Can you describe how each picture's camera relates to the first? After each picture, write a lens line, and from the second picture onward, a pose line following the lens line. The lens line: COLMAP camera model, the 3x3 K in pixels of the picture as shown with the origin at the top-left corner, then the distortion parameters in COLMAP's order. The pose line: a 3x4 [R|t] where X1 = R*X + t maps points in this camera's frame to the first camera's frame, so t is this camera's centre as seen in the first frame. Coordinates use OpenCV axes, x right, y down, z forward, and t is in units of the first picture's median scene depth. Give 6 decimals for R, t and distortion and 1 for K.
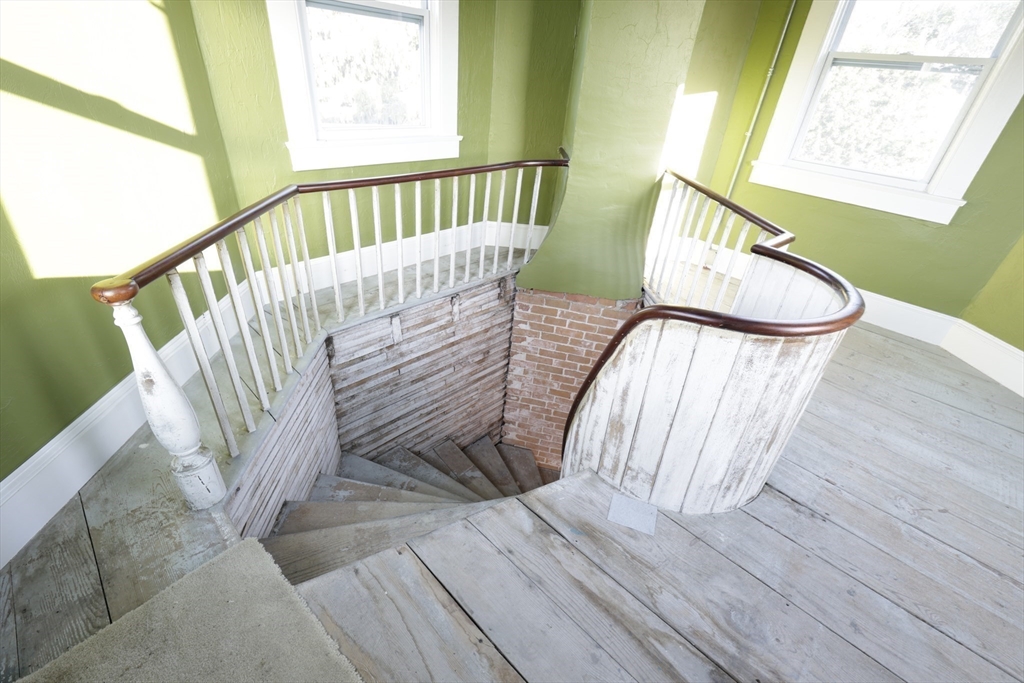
lens RADIAL K [[440.4, 0, 512.0], [0, 440.4, 341.5], [0, 0, 1]] dist [0.000222, -0.000014]
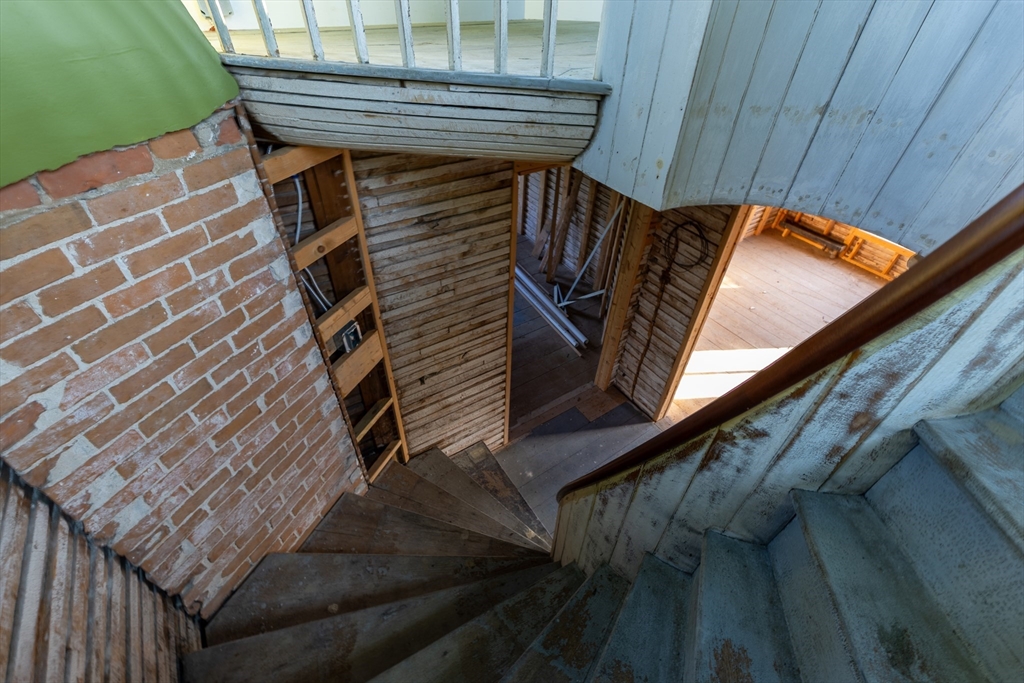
lens RADIAL K [[448.1, 0, 518.3], [0, 448.1, 341.5], [0, 0, 1]] dist [0.010761, -0.000284]
pose [[0.217185, -0.705615, 0.674491, -0.071639], [0.492857, 0.675708, 0.548188, -0.041733], [-0.842569, 0.213370, 0.494521, 0.566960]]
